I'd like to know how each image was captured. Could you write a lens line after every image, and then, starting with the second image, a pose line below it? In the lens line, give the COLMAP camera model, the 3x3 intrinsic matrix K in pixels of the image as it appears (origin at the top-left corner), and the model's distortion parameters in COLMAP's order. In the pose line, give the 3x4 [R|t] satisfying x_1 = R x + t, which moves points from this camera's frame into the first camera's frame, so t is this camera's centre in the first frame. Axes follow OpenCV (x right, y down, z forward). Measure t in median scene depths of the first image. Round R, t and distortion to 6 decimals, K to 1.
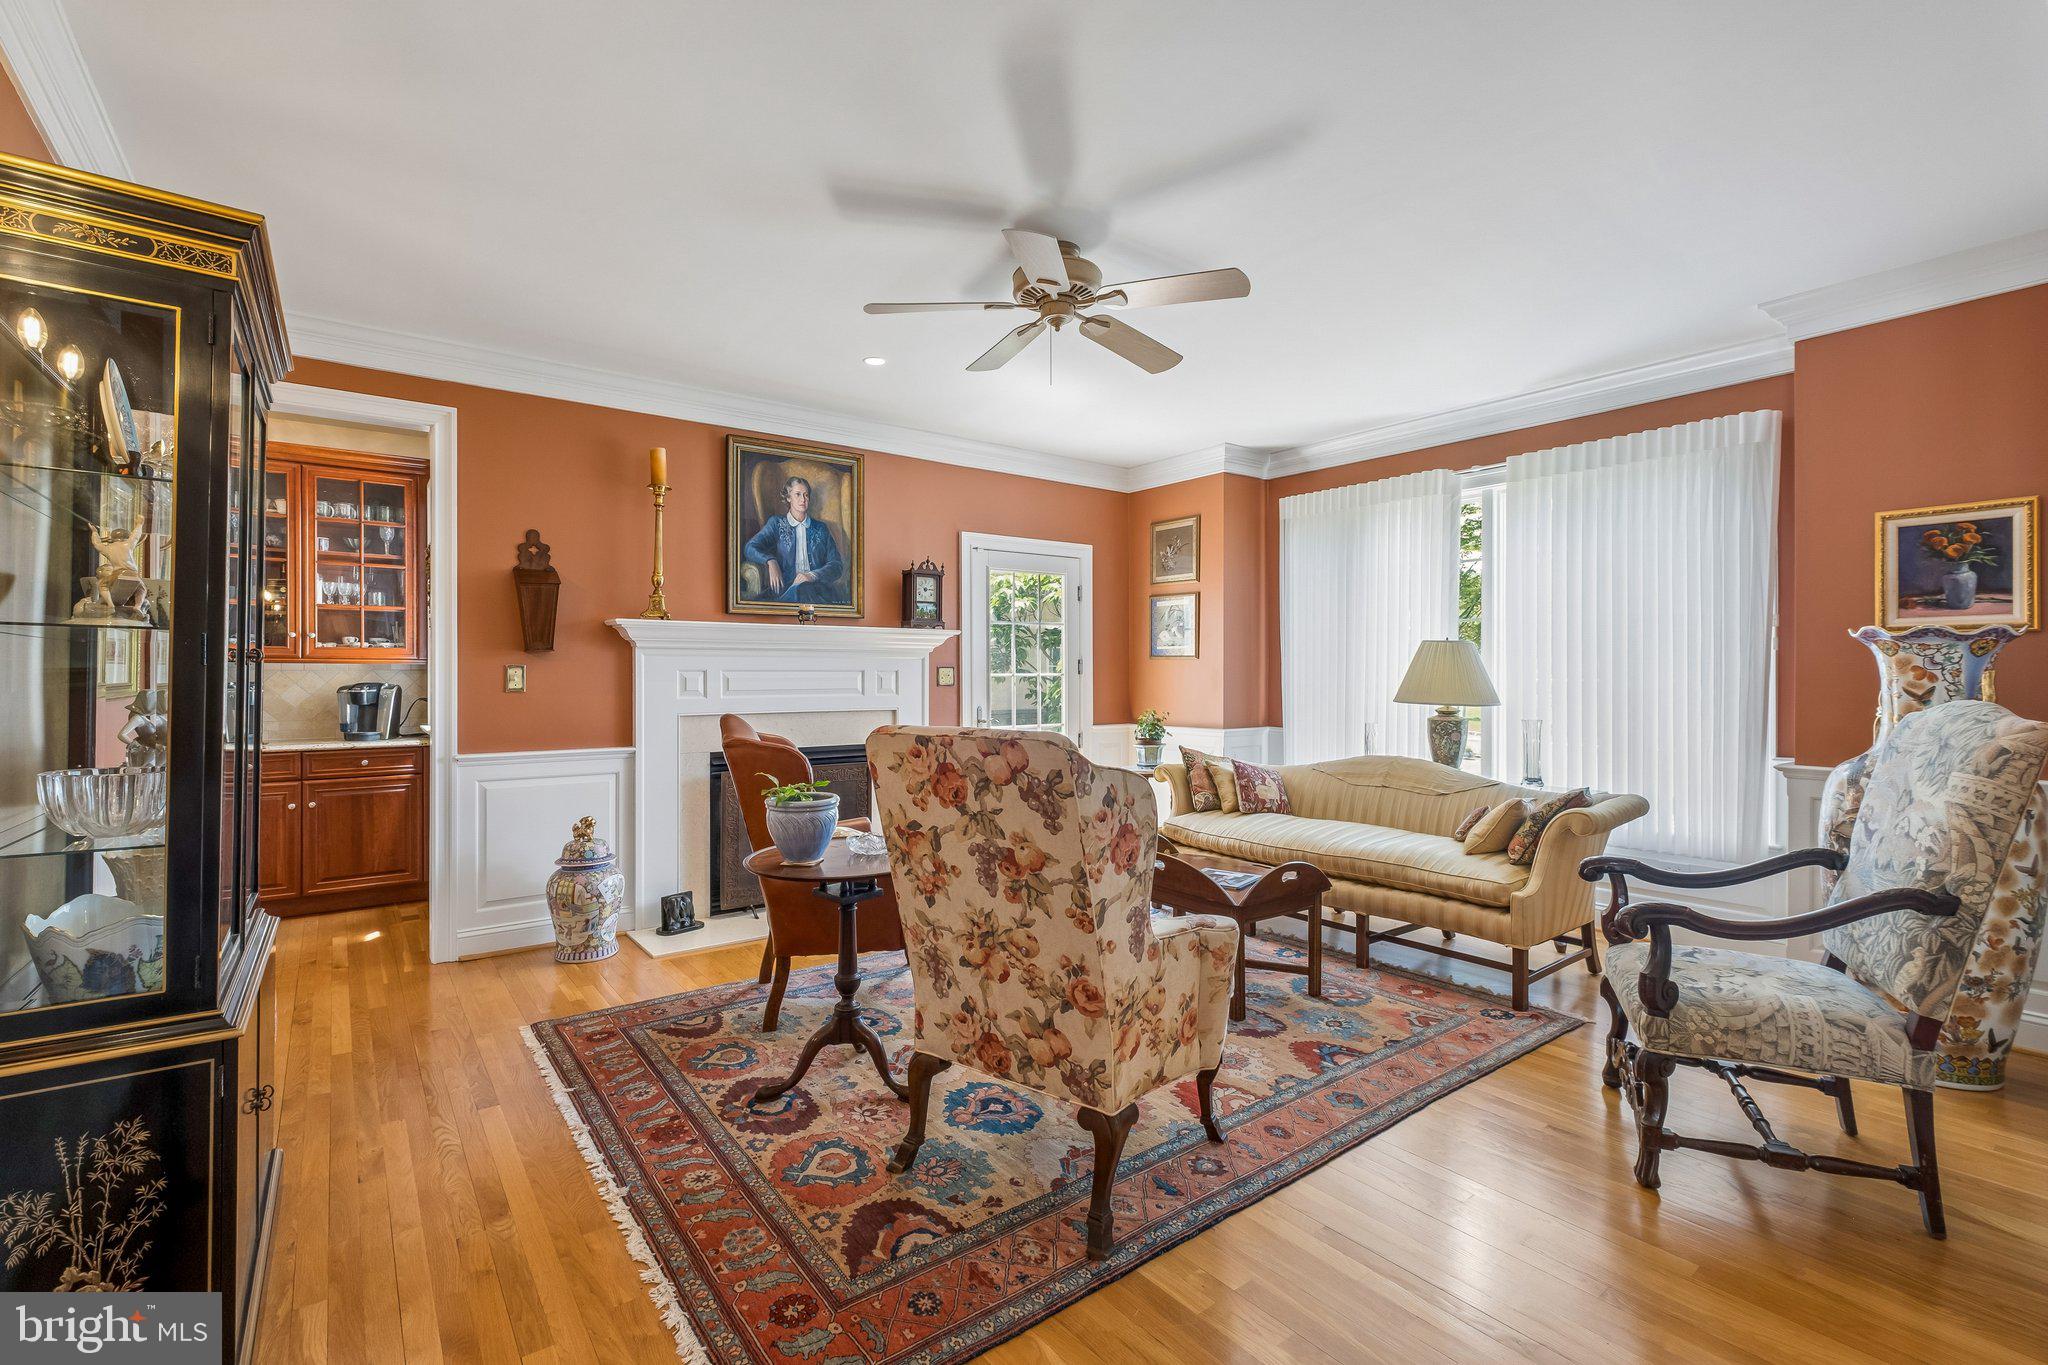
lens RADIAL K [[903.6, 0, 1008.8], [0, 903.6, 673.1], [0, 0, 1]] dist [-0.000452, -0.000526]
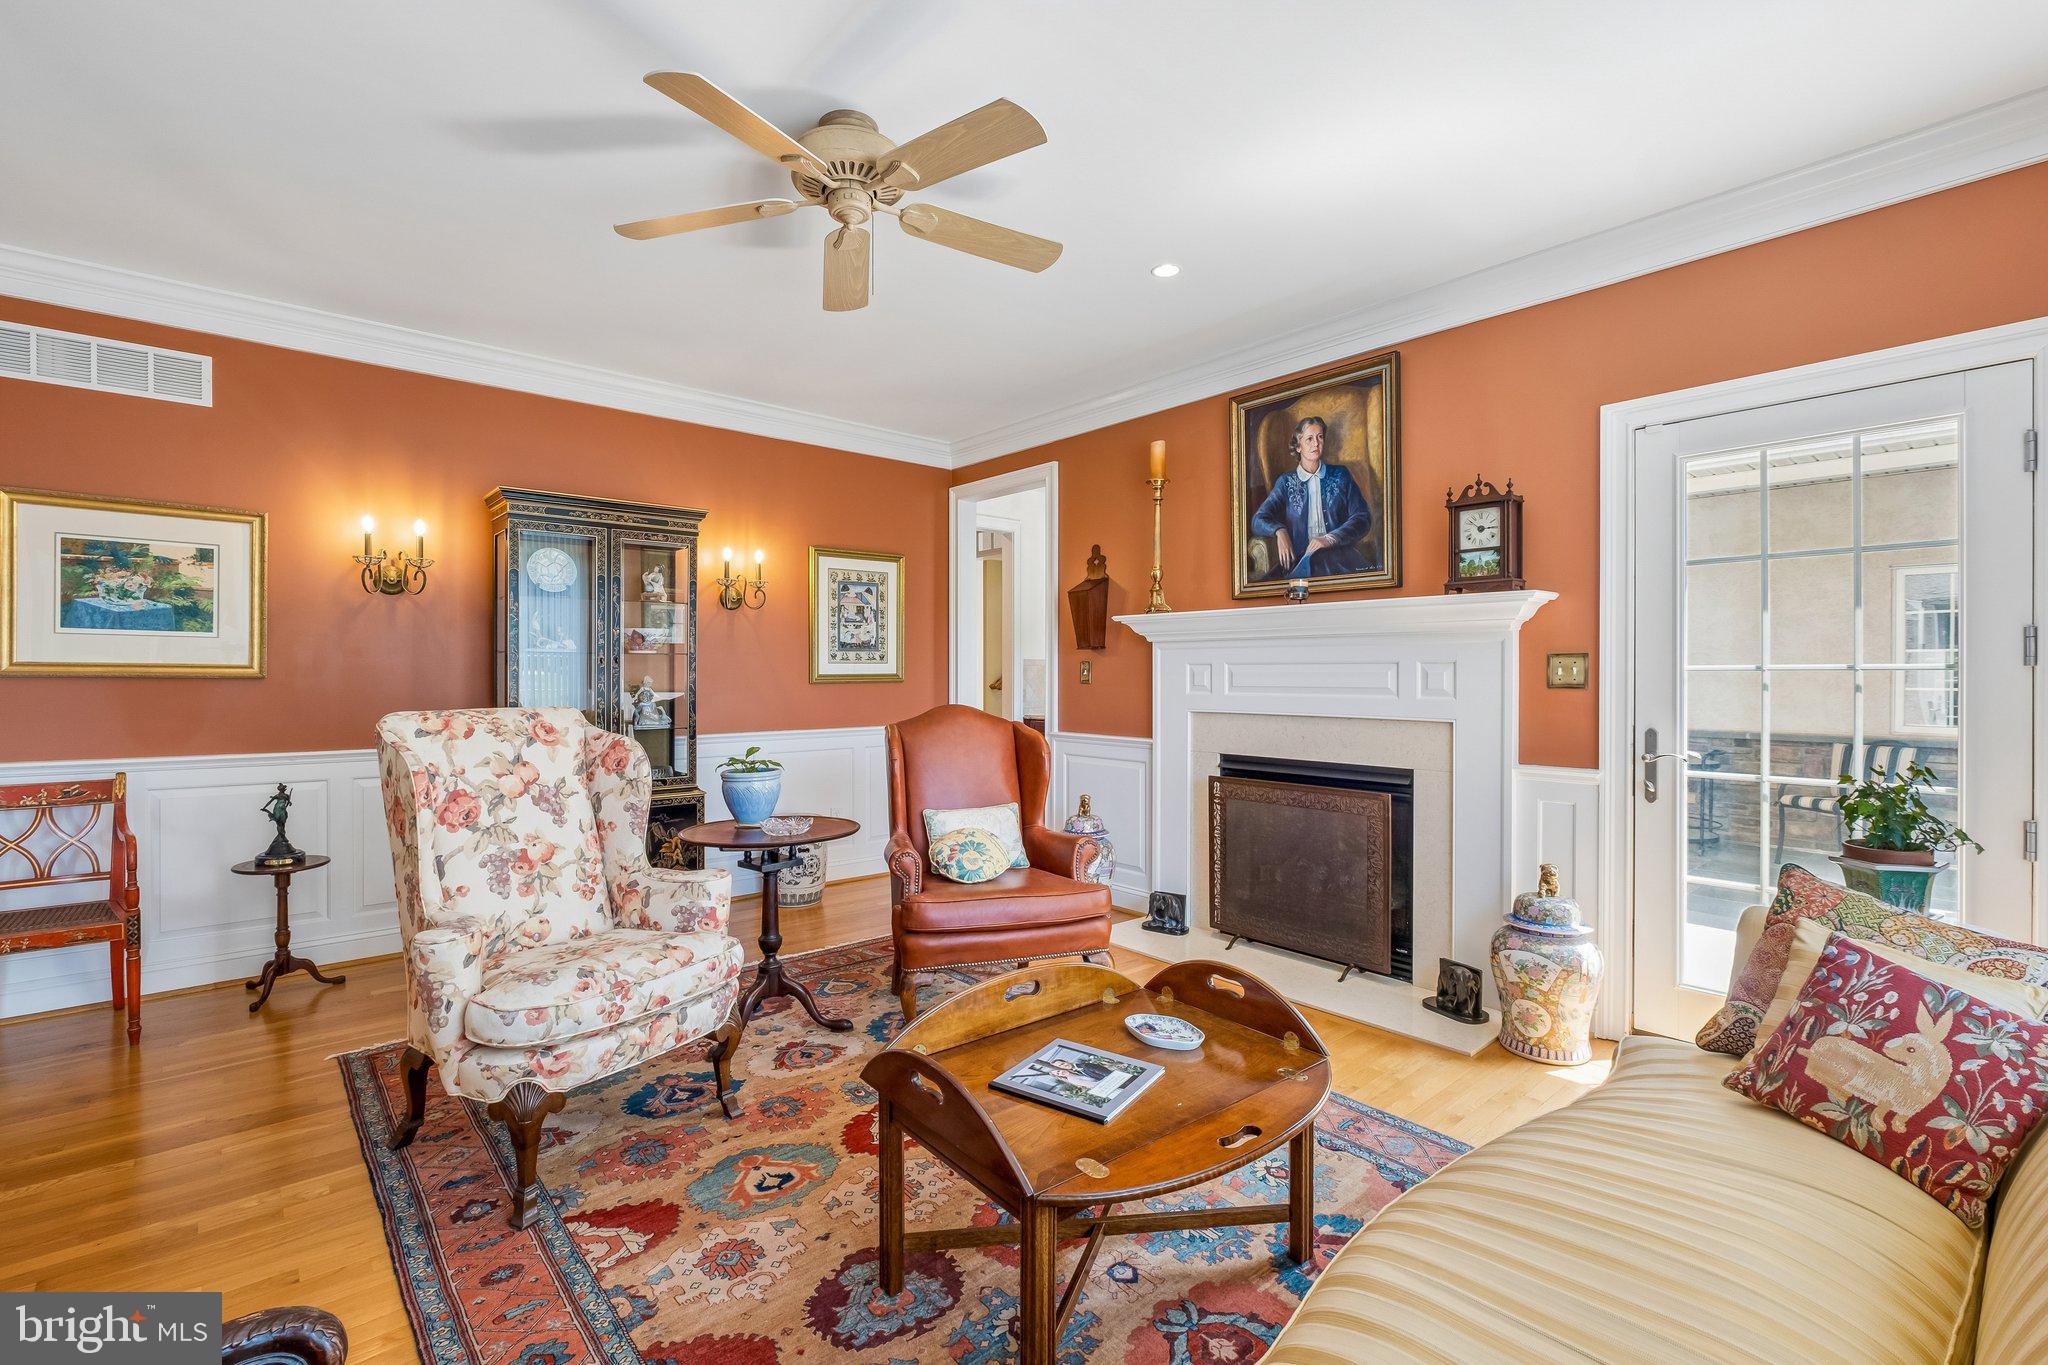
lens RADIAL K [[903.6, 0, 1013.1], [0, 903.6, 682.4], [0, 0, 1]] dist [-0.000452, -0.000526]
pose [[0.066110, 0.011763, -0.997743, 0.538540], [0.000625, 0.999930, 0.011830, 0.004433], [0.997812, -0.001406, 0.066098, 0.693747]]
